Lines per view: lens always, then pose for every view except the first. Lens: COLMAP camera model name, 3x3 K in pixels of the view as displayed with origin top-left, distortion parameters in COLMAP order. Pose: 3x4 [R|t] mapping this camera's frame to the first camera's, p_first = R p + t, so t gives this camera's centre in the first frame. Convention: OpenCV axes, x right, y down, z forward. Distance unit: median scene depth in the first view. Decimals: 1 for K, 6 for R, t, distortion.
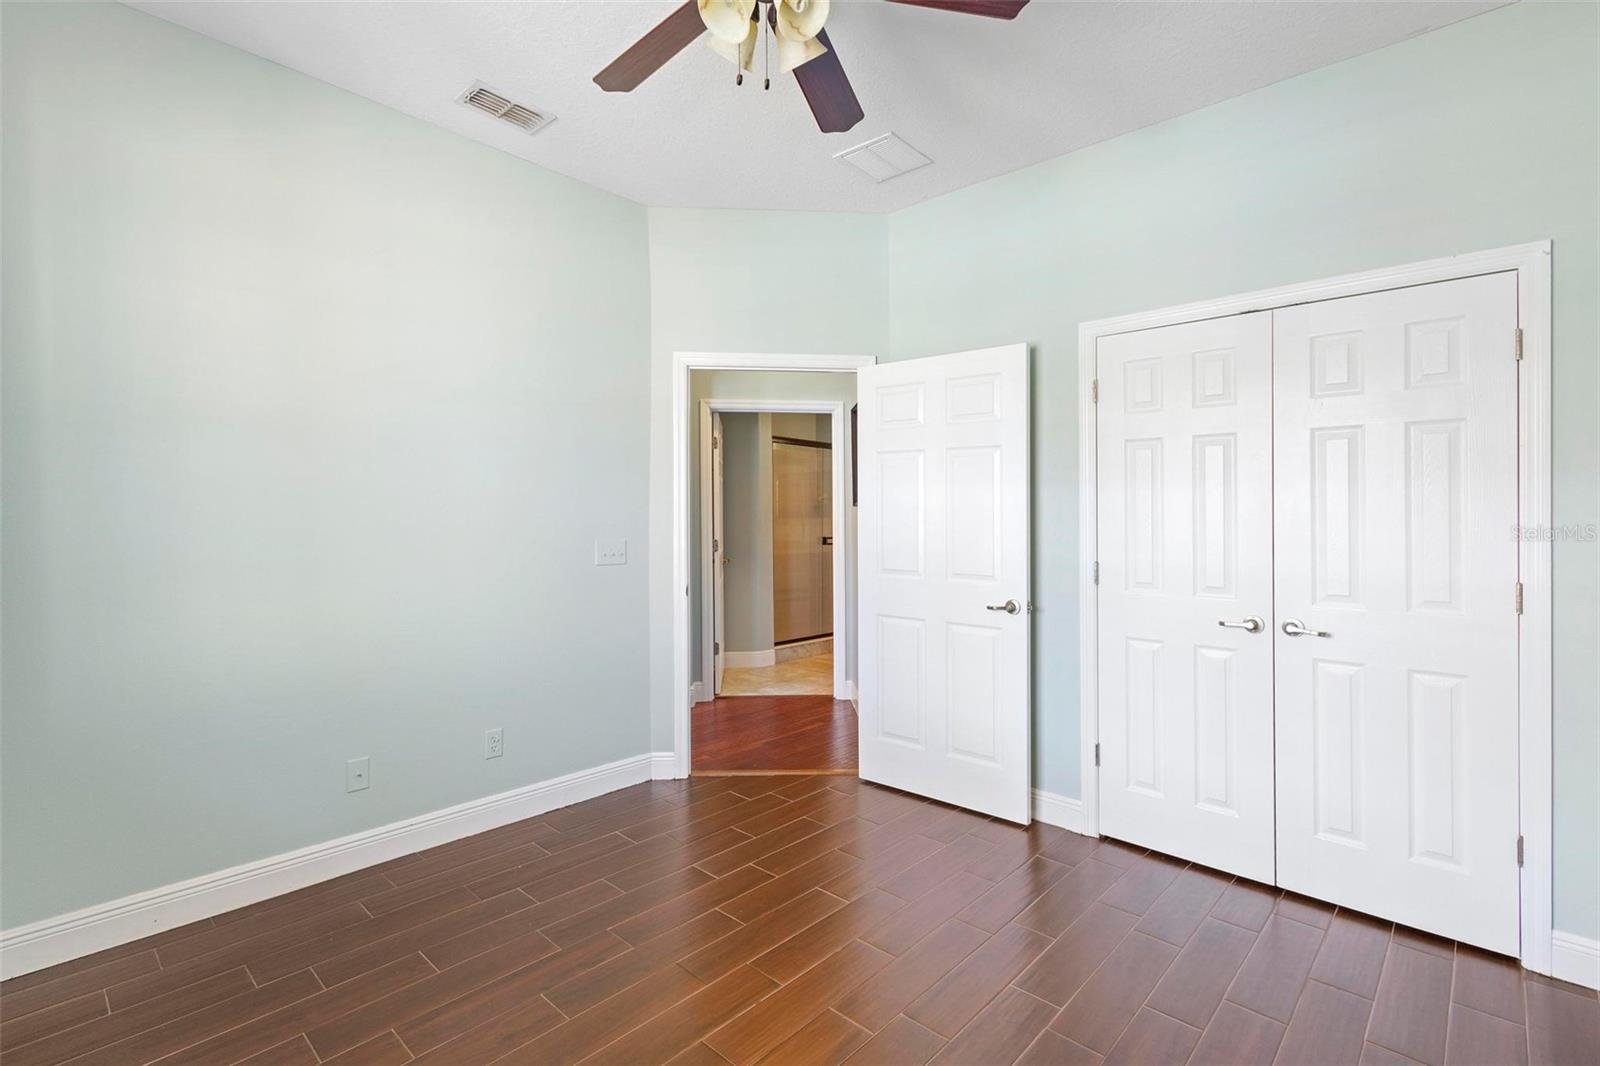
lens RADIAL K [[741.4, 0, 816.0], [0, 741.4, 521.3], [0, 0, 1]] dist [0.011197, -0.000258]
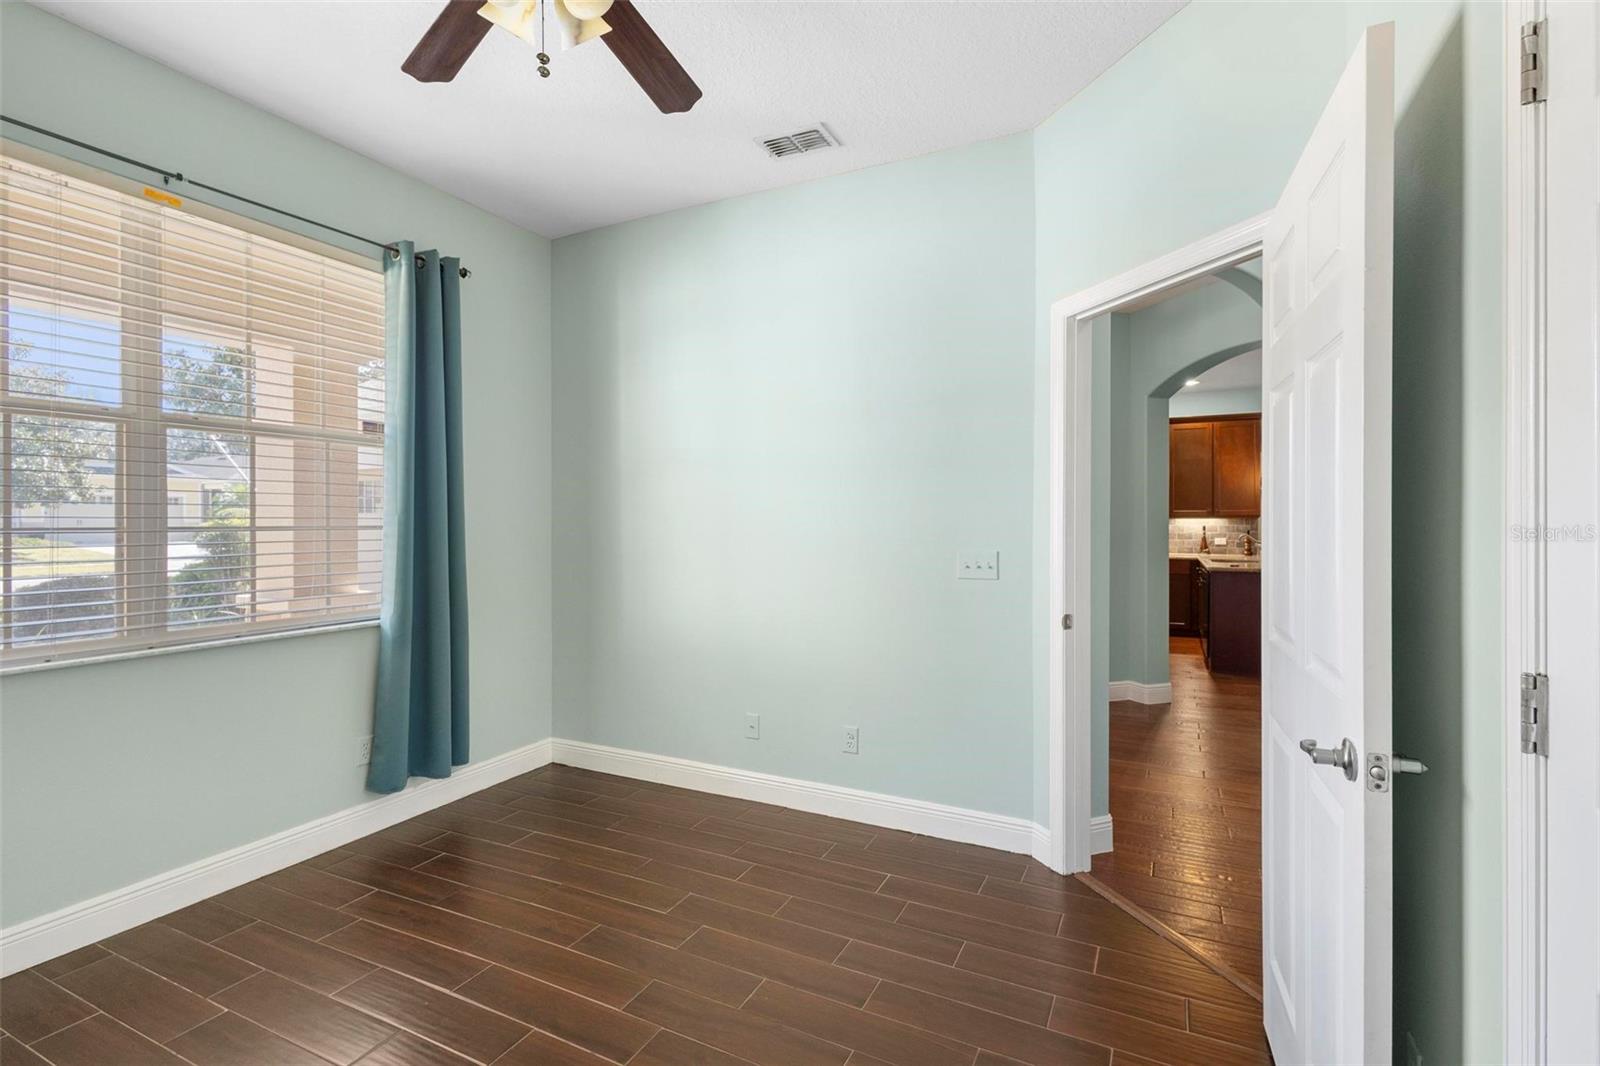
lens RADIAL K [[741.4, 0, 769.5], [0, 741.4, 529.2], [0, 0, 1]] dist [0.011197, -0.000258]
pose [[0.257862, 0.003788, -0.966174, 0.528591], [-0.001291, 0.999993, 0.003576, -0.001395], [0.966181, 0.000325, 0.257865, 0.596333]]
